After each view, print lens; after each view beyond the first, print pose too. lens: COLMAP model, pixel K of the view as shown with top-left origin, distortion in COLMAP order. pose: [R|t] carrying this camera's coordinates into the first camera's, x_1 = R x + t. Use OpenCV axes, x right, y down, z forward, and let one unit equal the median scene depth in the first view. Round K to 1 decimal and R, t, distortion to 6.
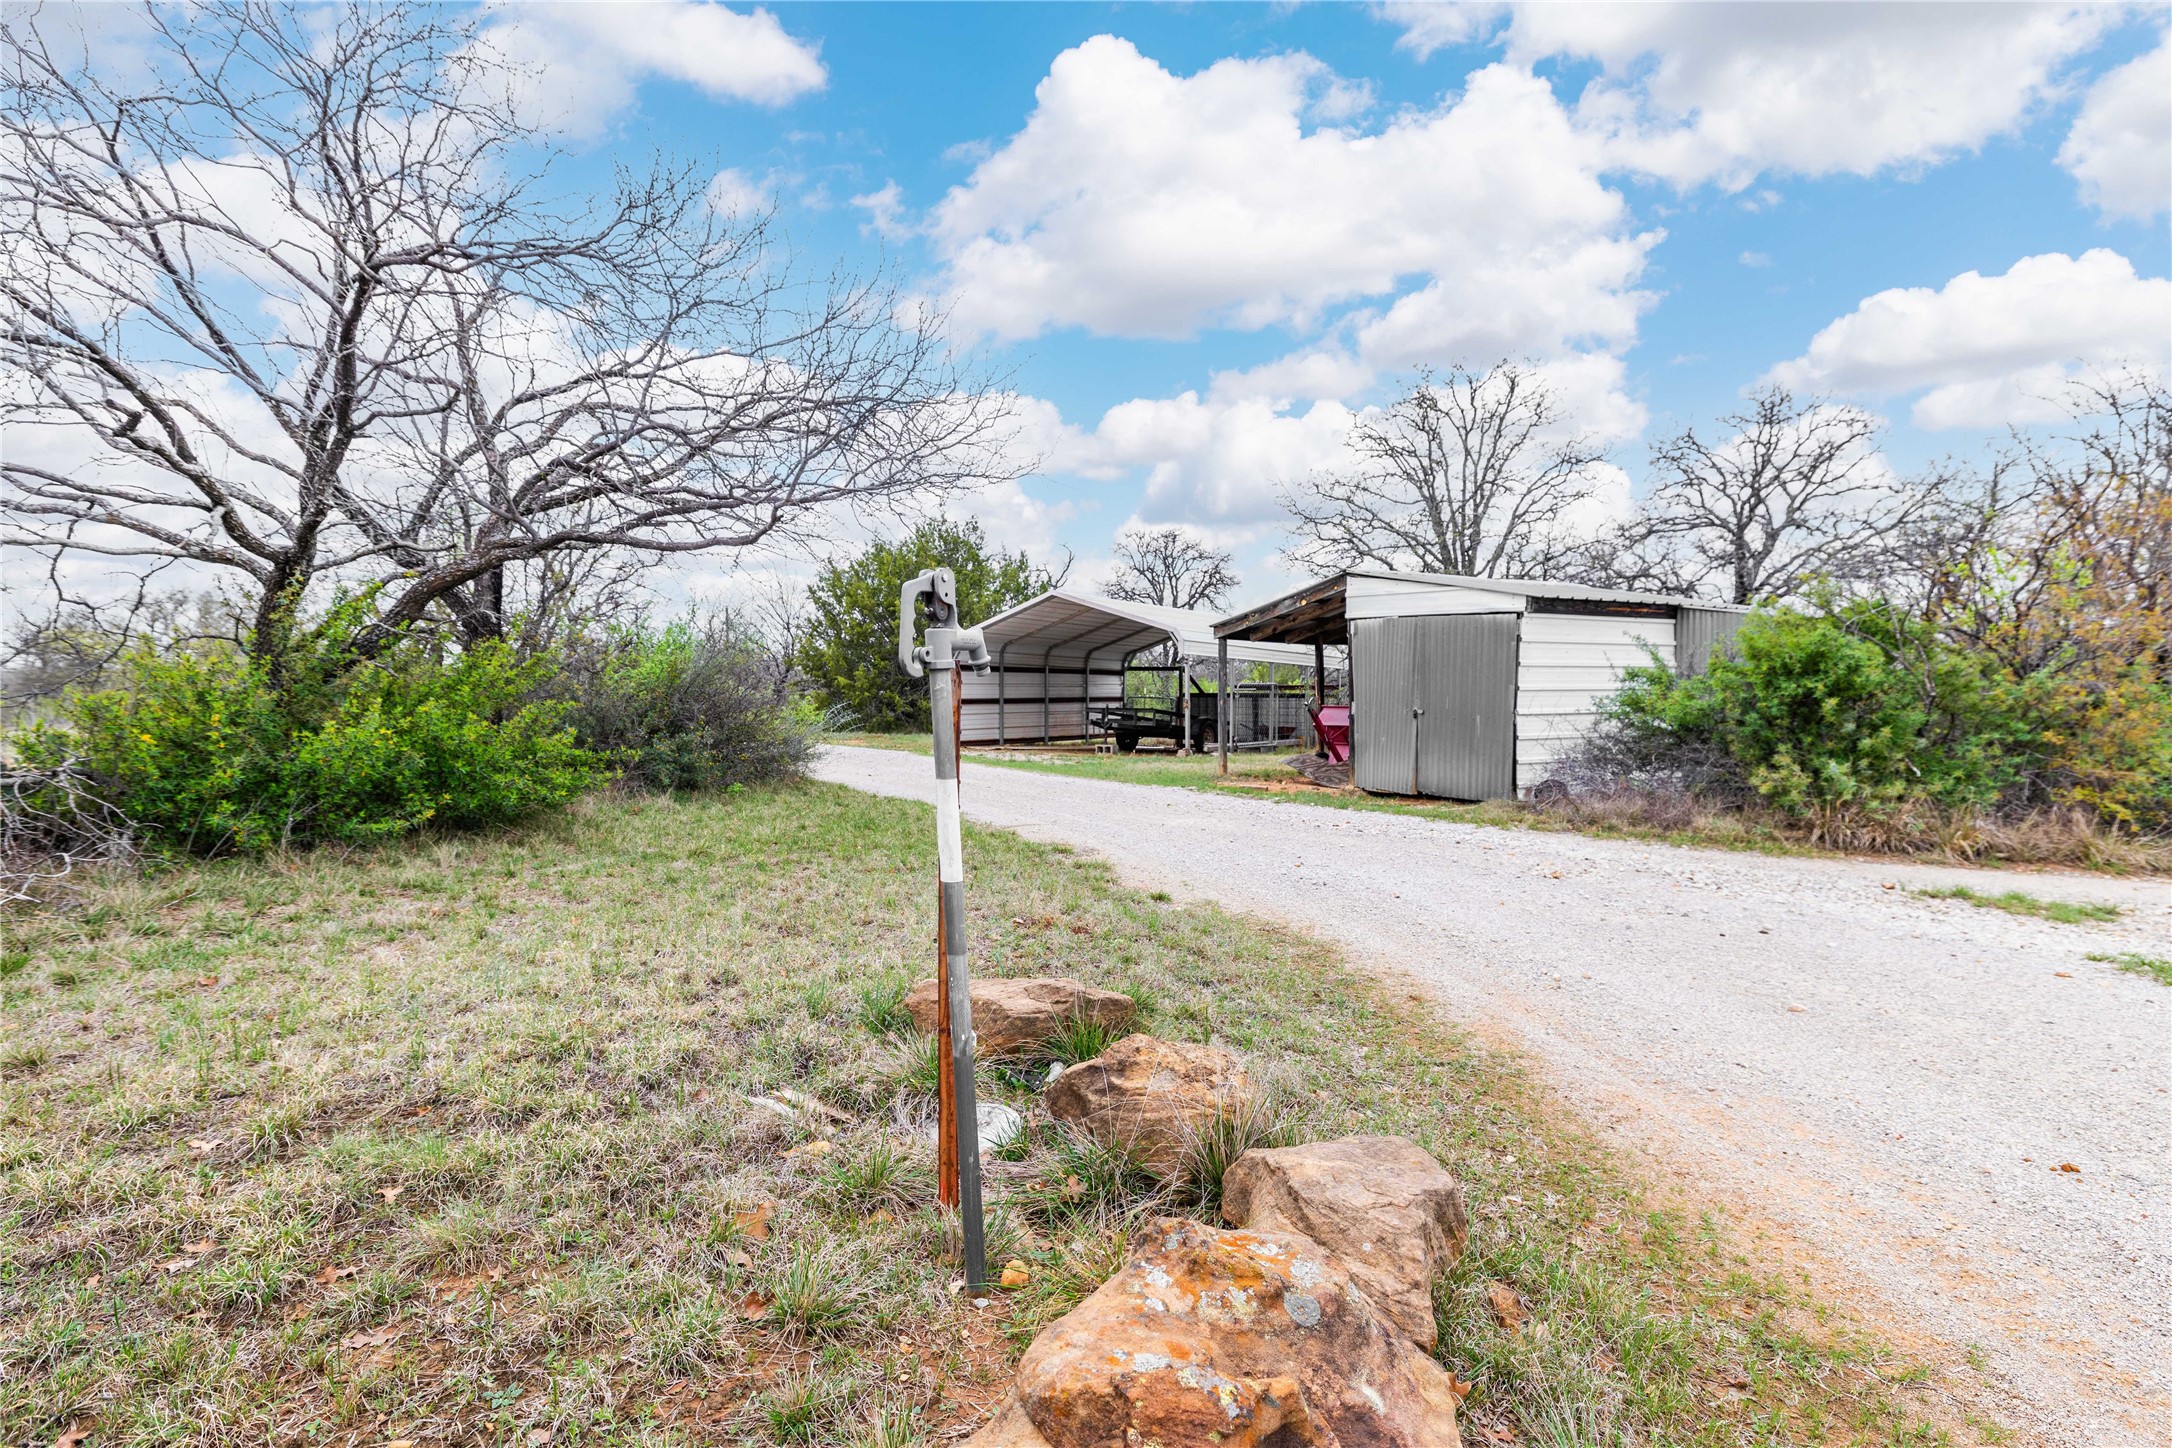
lens RADIAL K [[1182.5, 0, 1086.0], [0, 1182.5, 724.0], [0, 0, 1]] dist [-0.000788, -0.000009]
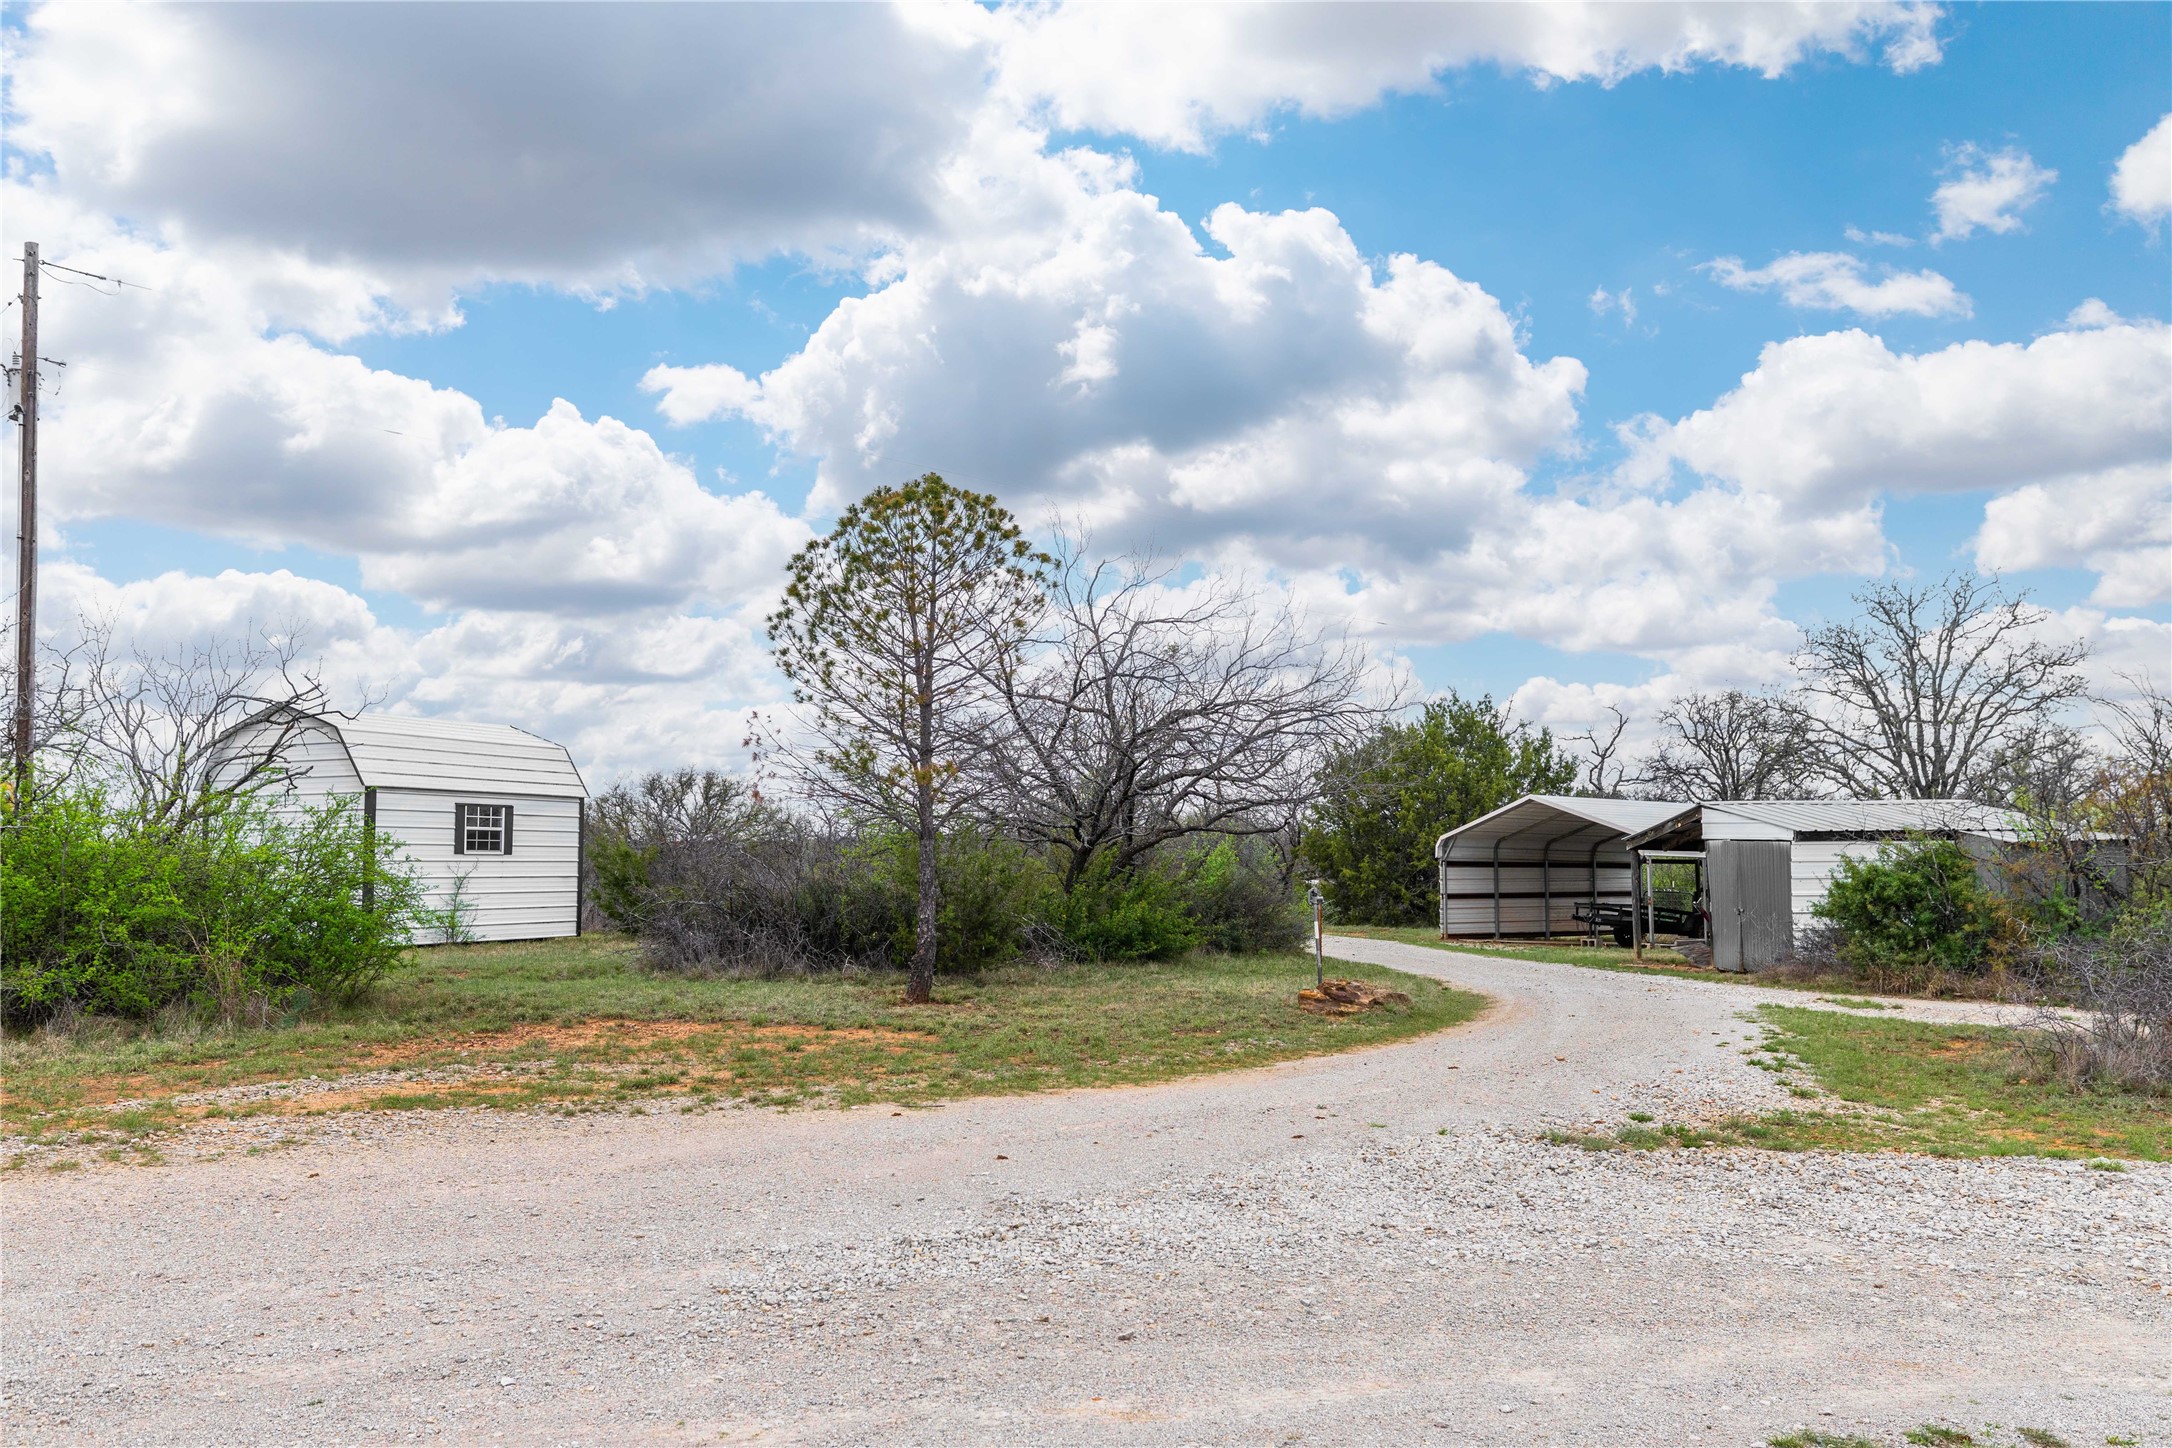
lens RADIAL K [[1755.7, 0, 1086.0], [0, 1755.7, 724.0], [0, 0, 1]] dist [0.000450, -0.001486]
pose [[0.934495, -0.028937, -0.354797, 0.139275], [-0.010743, 0.993944, -0.109360, 0.002923], [0.355813, 0.106009, 0.928525, -0.551927]]
